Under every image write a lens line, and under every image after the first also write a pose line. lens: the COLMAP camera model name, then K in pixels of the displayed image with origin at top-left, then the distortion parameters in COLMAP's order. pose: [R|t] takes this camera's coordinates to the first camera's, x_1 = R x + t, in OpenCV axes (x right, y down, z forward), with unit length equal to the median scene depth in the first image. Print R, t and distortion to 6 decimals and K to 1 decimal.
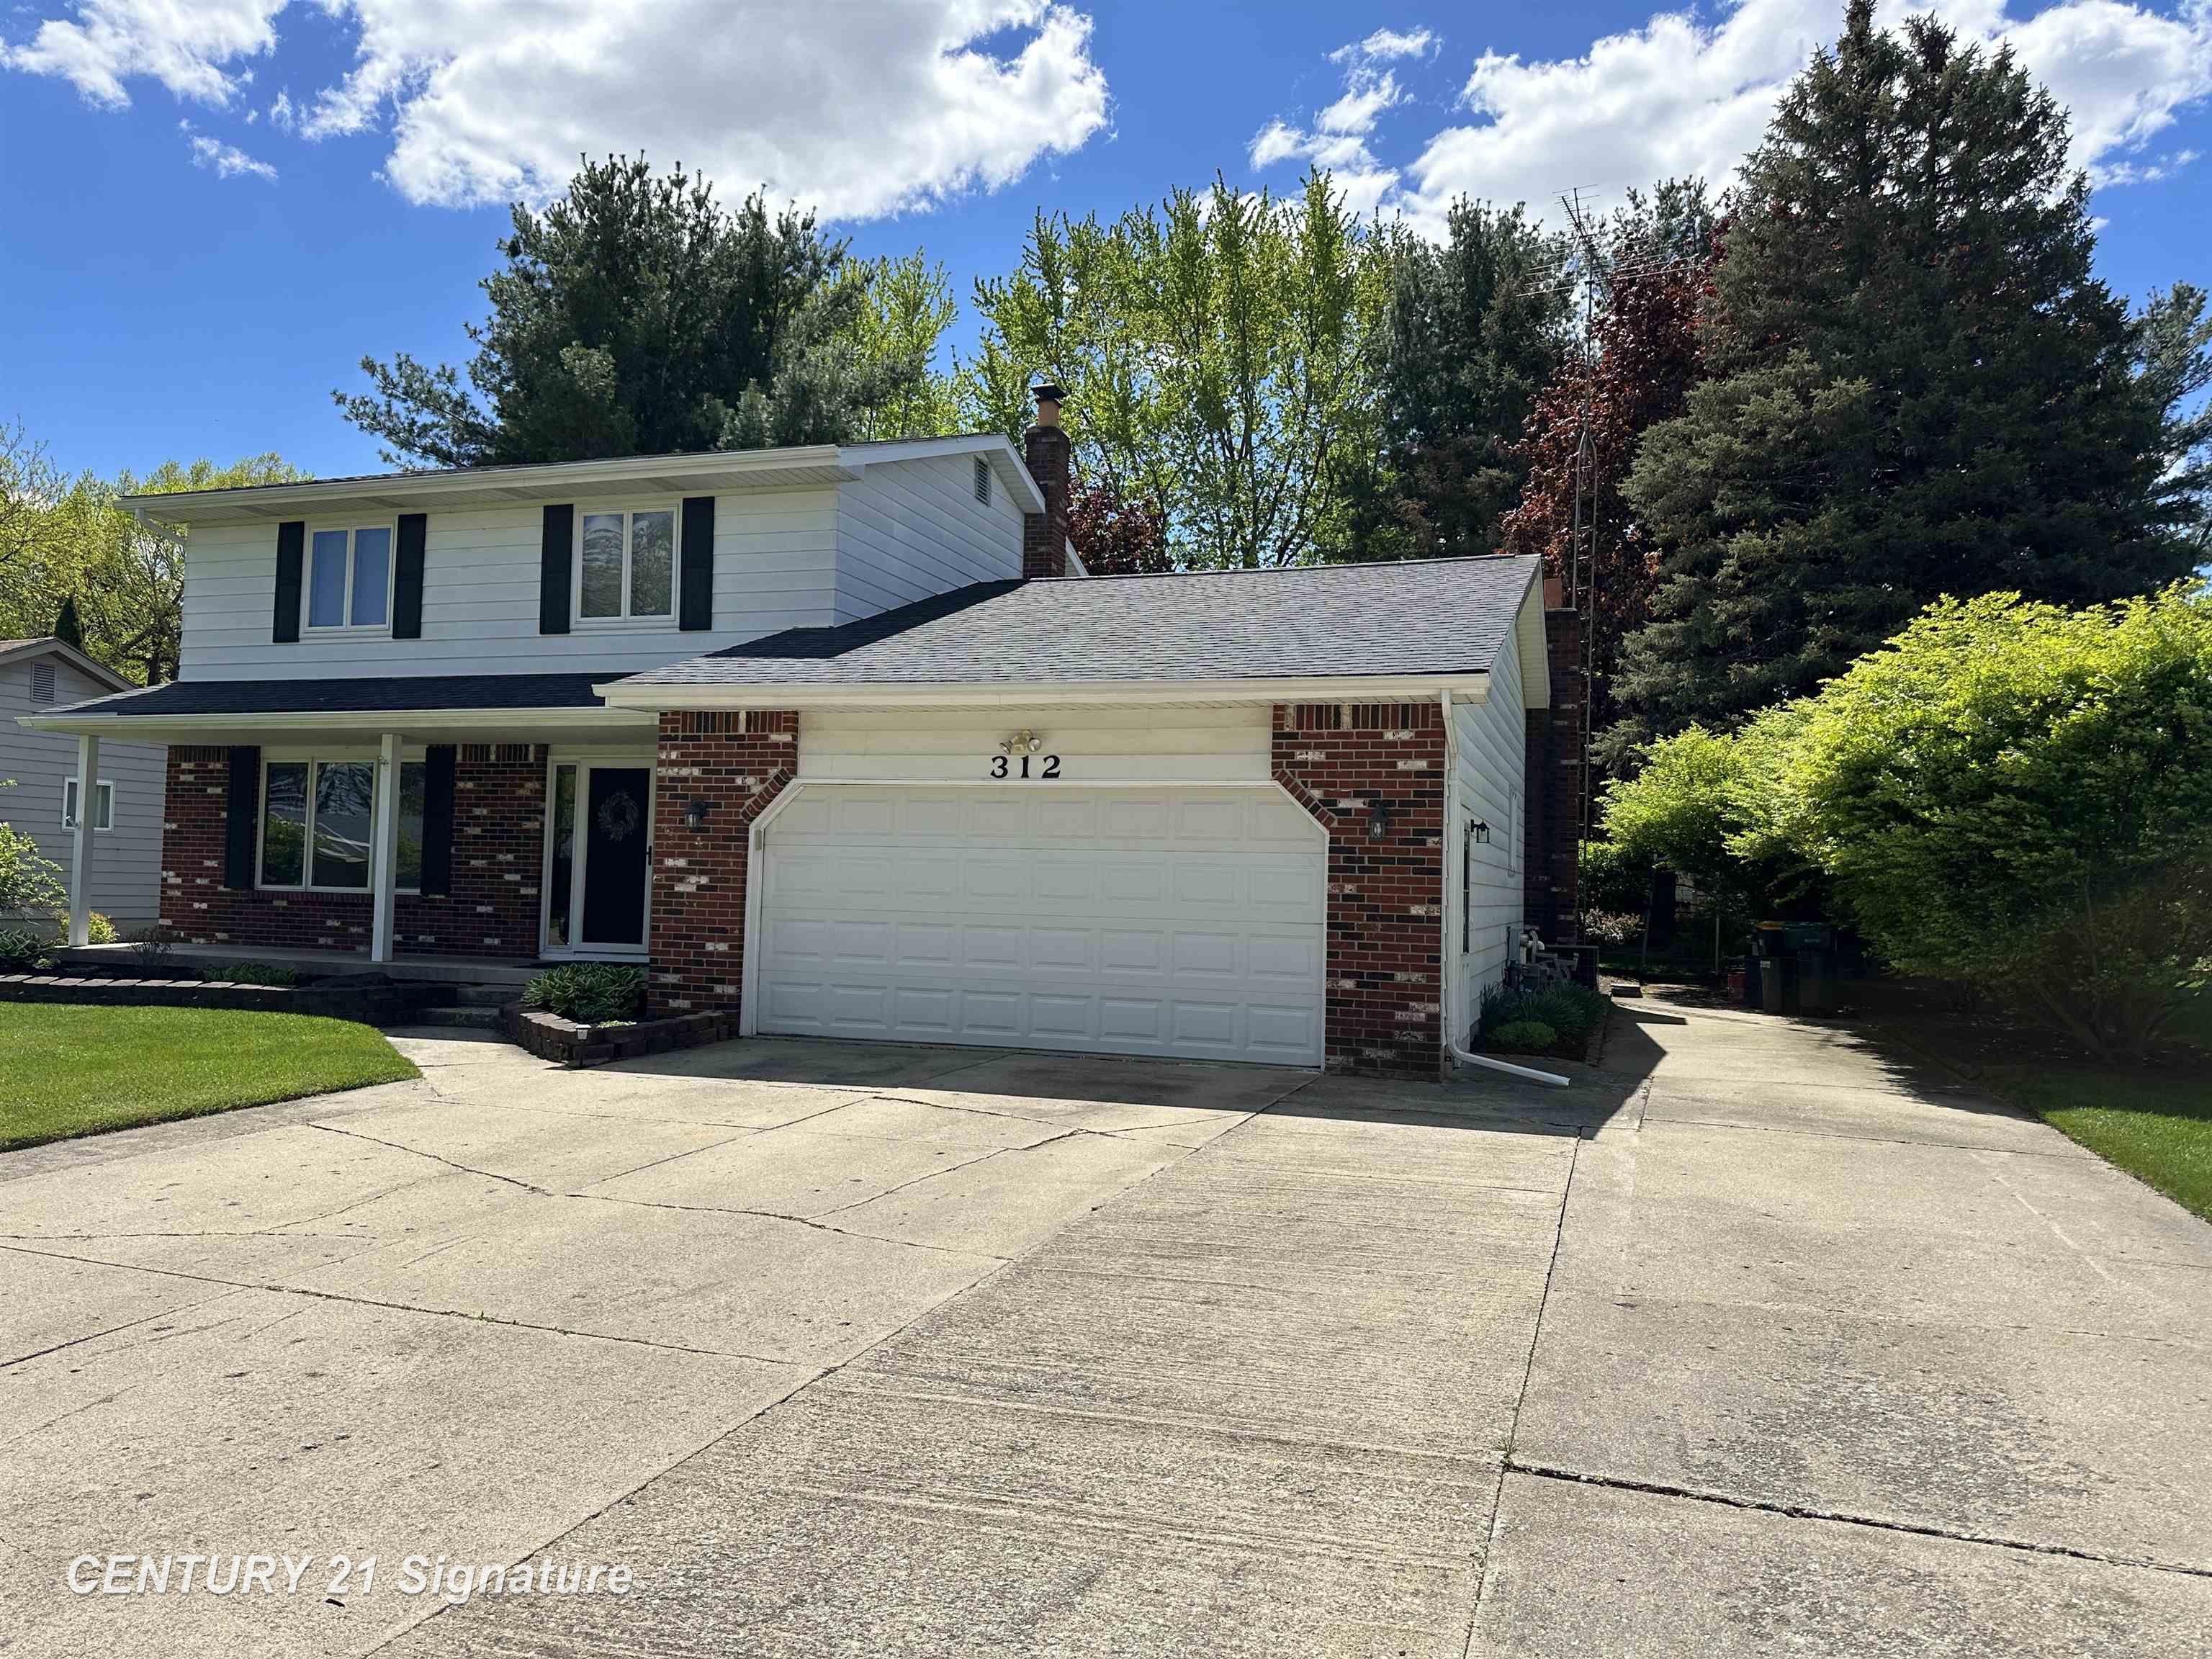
lens RADIAL K [[1539.2, 0, 1095.7], [0, 1539.2, 833.6], [0, 0, 1]] dist [0.070110, -0.094515]
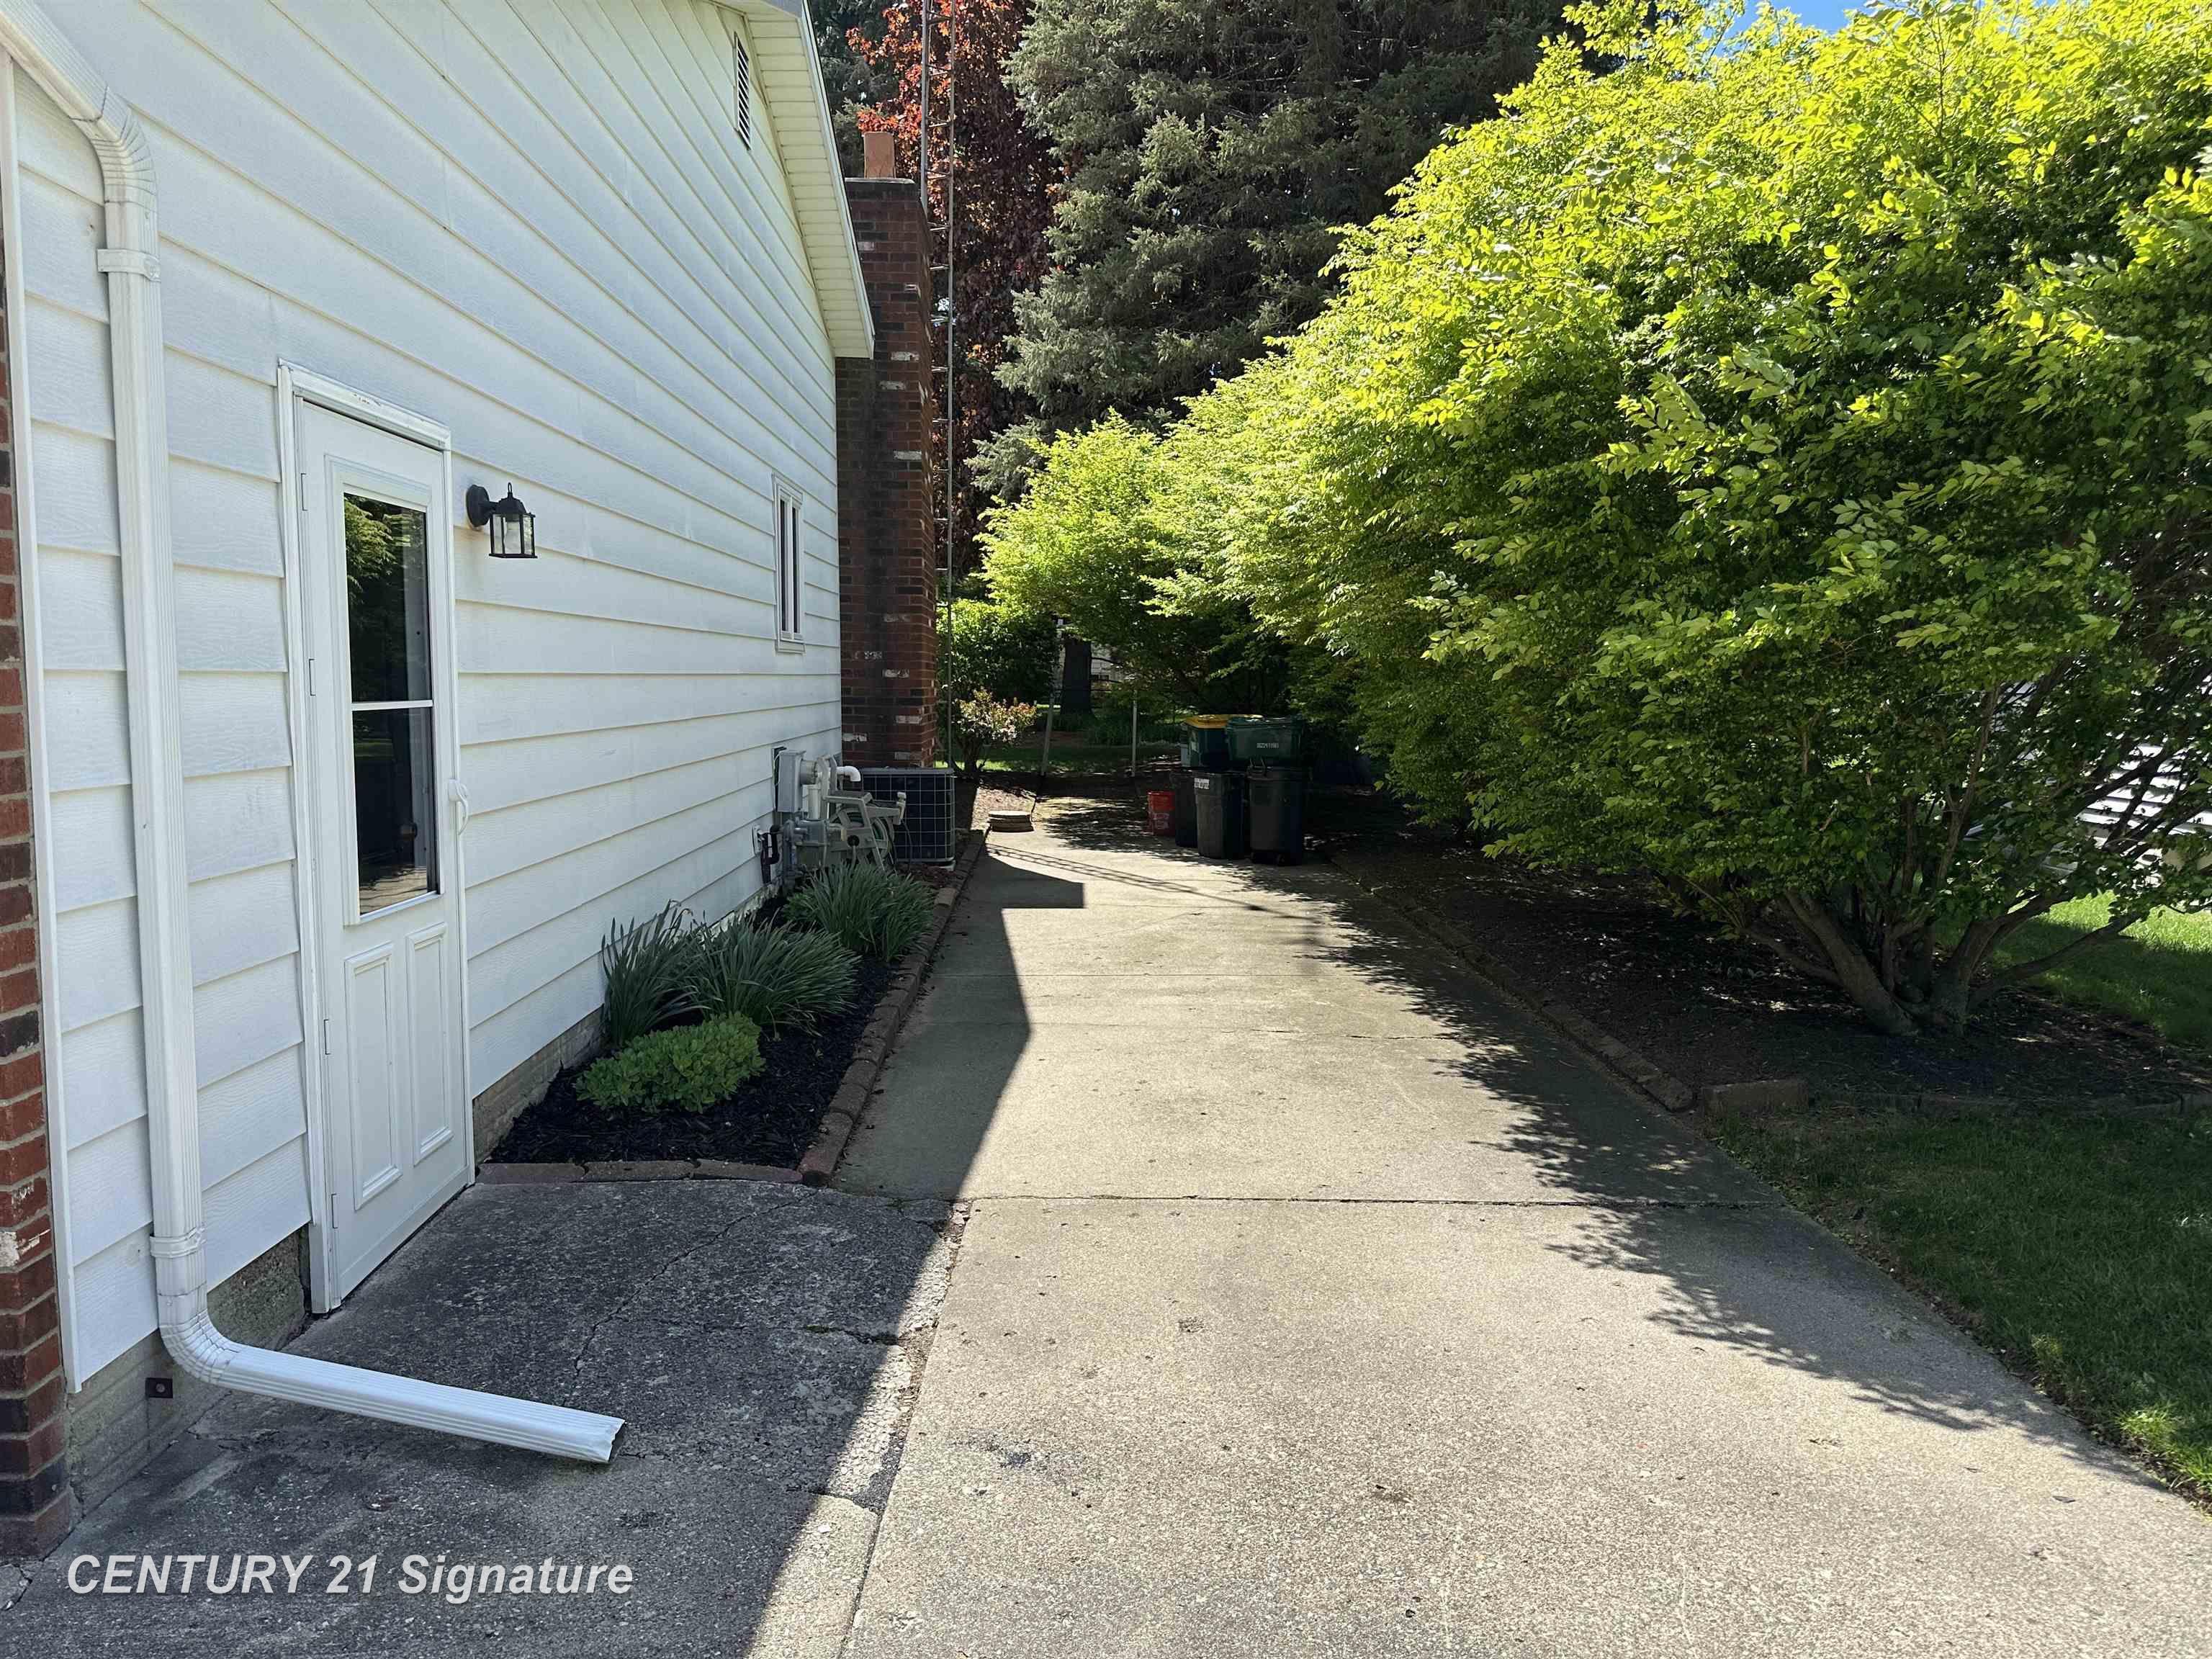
lens RADIAL K [[1539.2, 0, 1095.7], [0, 1539.2, 833.6], [0, 0, 1]] dist [0.070110, -0.094515]
pose [[0.936863, -0.046971, 0.346528, 0.130674], [-0.004032, 0.989421, 0.145014, 0.008514], [-0.349674, -0.137255, 0.926763, 0.330334]]
